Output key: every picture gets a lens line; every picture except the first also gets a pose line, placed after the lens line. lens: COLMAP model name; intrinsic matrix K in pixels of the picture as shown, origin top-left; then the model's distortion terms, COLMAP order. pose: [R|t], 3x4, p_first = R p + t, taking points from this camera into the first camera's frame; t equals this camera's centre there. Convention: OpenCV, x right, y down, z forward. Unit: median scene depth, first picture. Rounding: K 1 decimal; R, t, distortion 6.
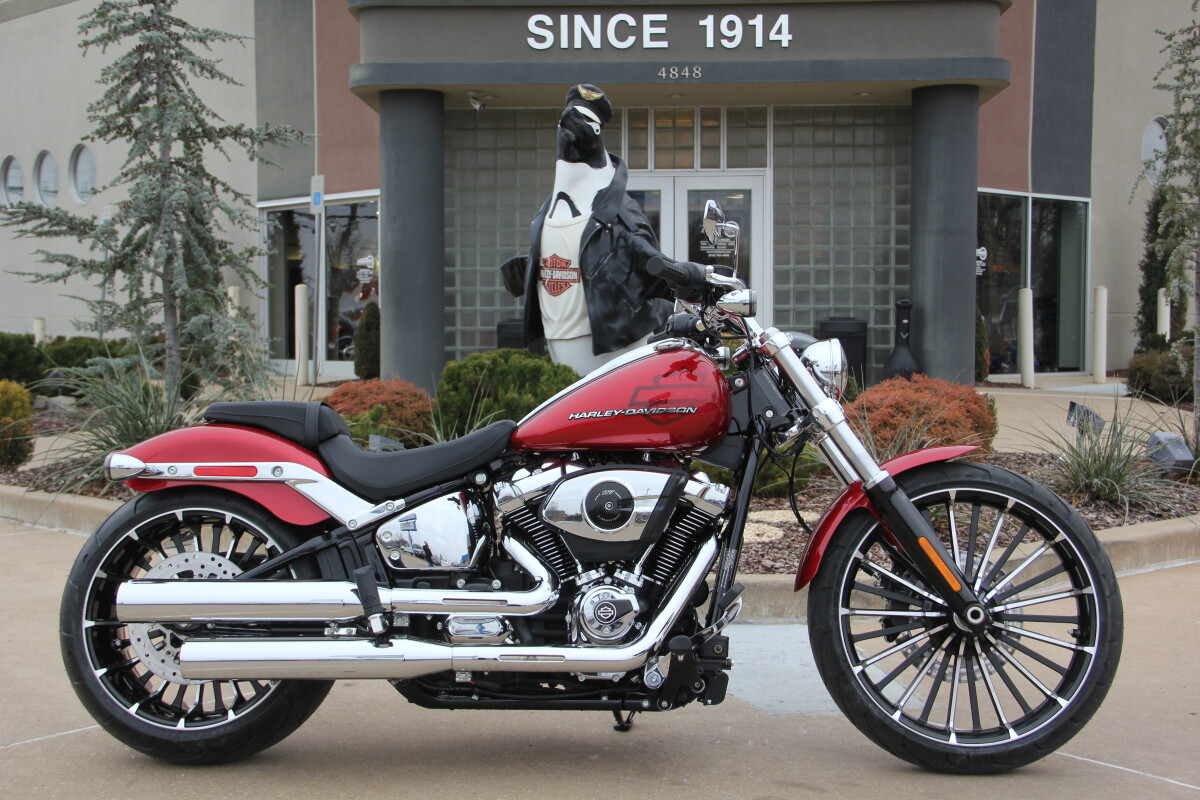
lens RADIAL K [[1598.9, 0, 600.0], [0, 1598.9, 400.0], [0, 0, 1]] dist [0.041910, 0.417201]
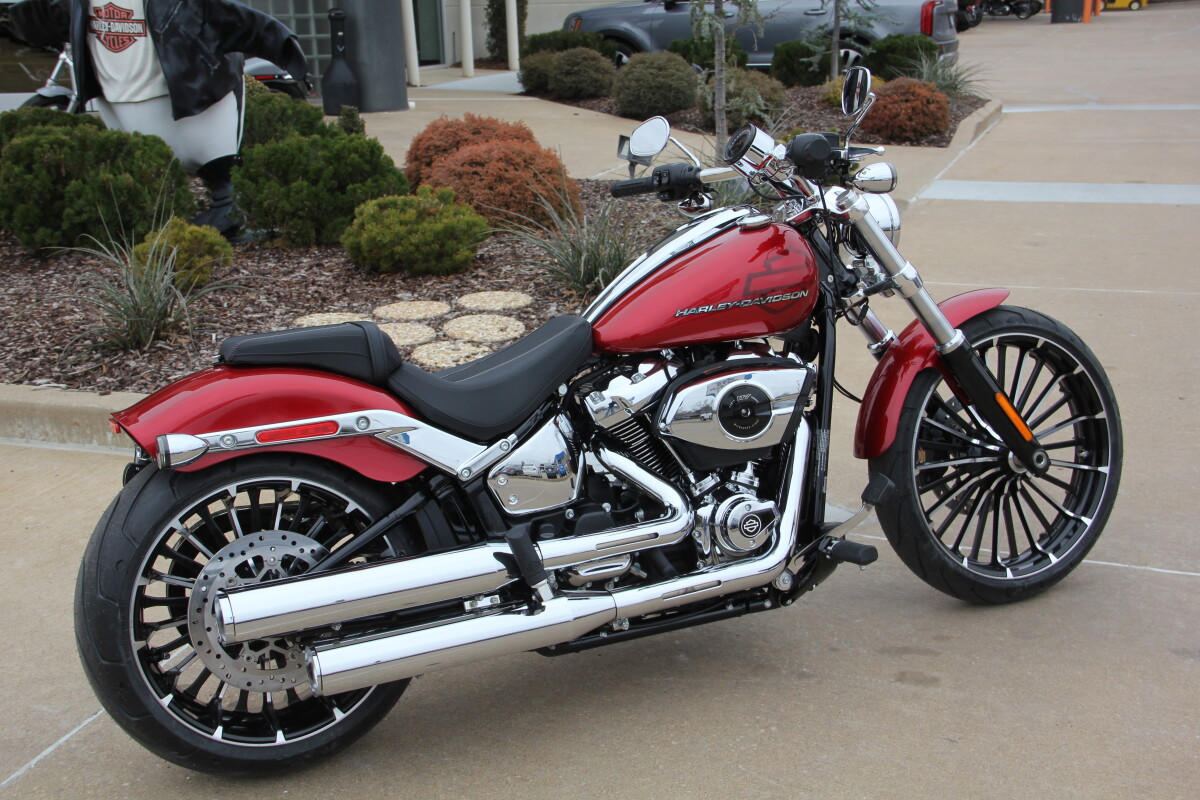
lens RADIAL K [[1472.6, 0, 600.0], [0, 1472.6, 400.0], [0, 0, 1]] dist [0.003763, 0.361180]
pose [[0.886277, -0.144634, 0.439993, -0.408073], [0.043579, 0.971817, 0.231674, -0.129210], [-0.461101, -0.186152, 0.867602, 0.295662]]
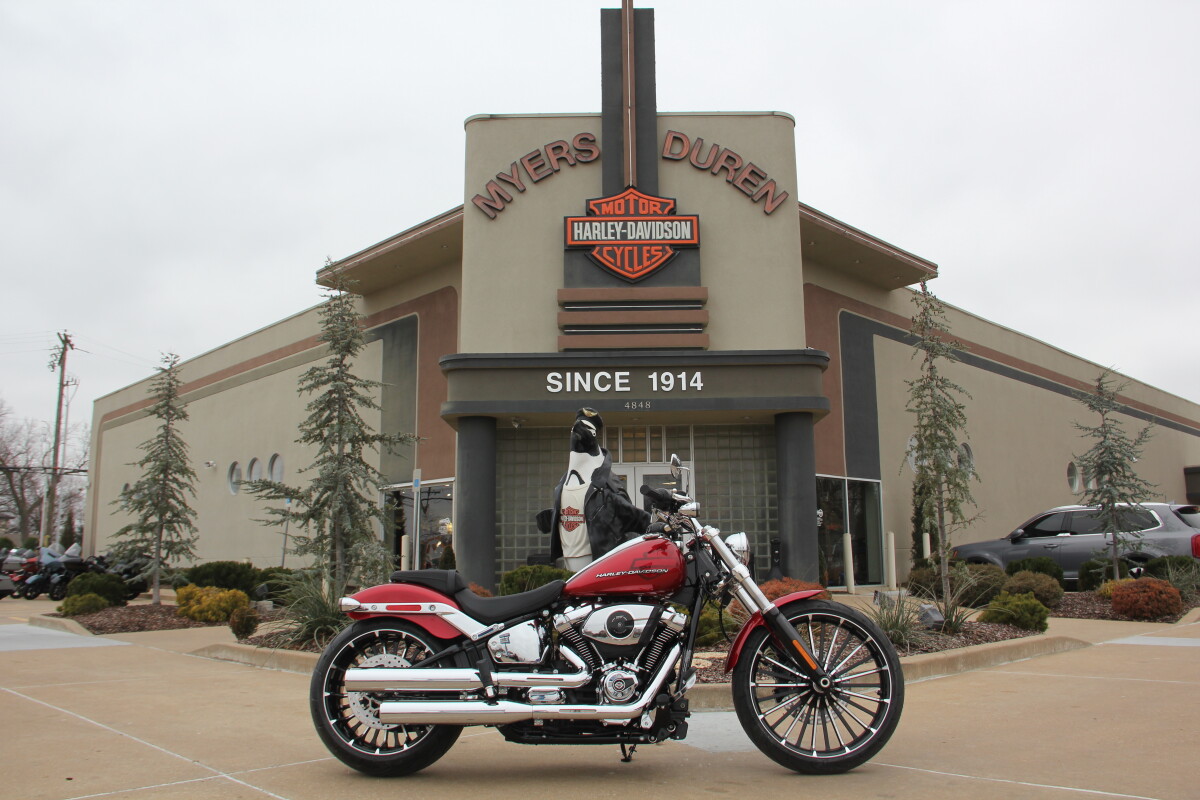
lens RADIAL K [[1009.2, 0, 606.9], [0, 1009.2, 400.8], [0, 0, 1]] dist [-0.131178, 0.002647]
pose [[0.999675, -0.005216, 0.024967, -0.033318], [0.010372, 0.977413, -0.211086, 0.054627], [-0.023302, 0.211276, 0.977149, -0.132584]]
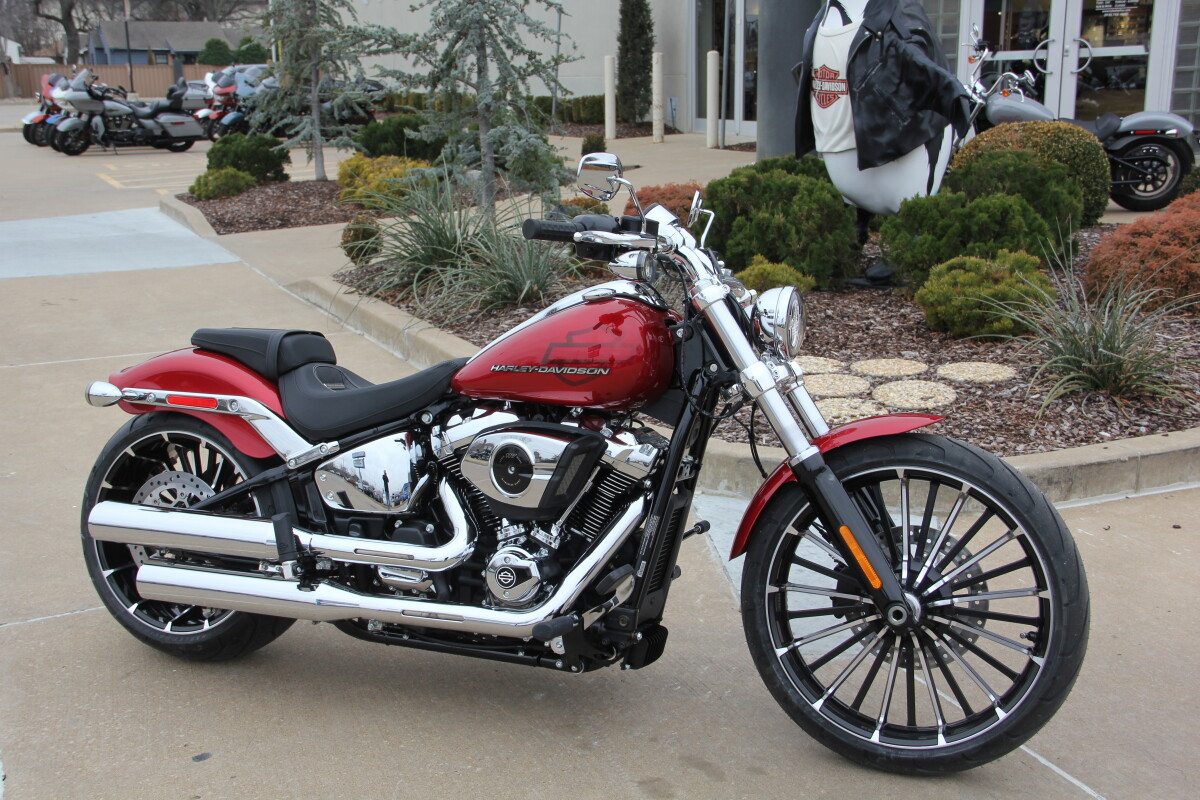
lens RADIAL K [[1433.6, 0, 597.3], [0, 1433.6, 415.6], [0, 0, 1]] dist [-0.000525, 0.326671]
pose [[0.945142, 0.061502, -0.320817, 0.308349], [0.004175, 0.979761, 0.200126, -0.129075], [0.326632, -0.190487, 0.925757, 0.213911]]
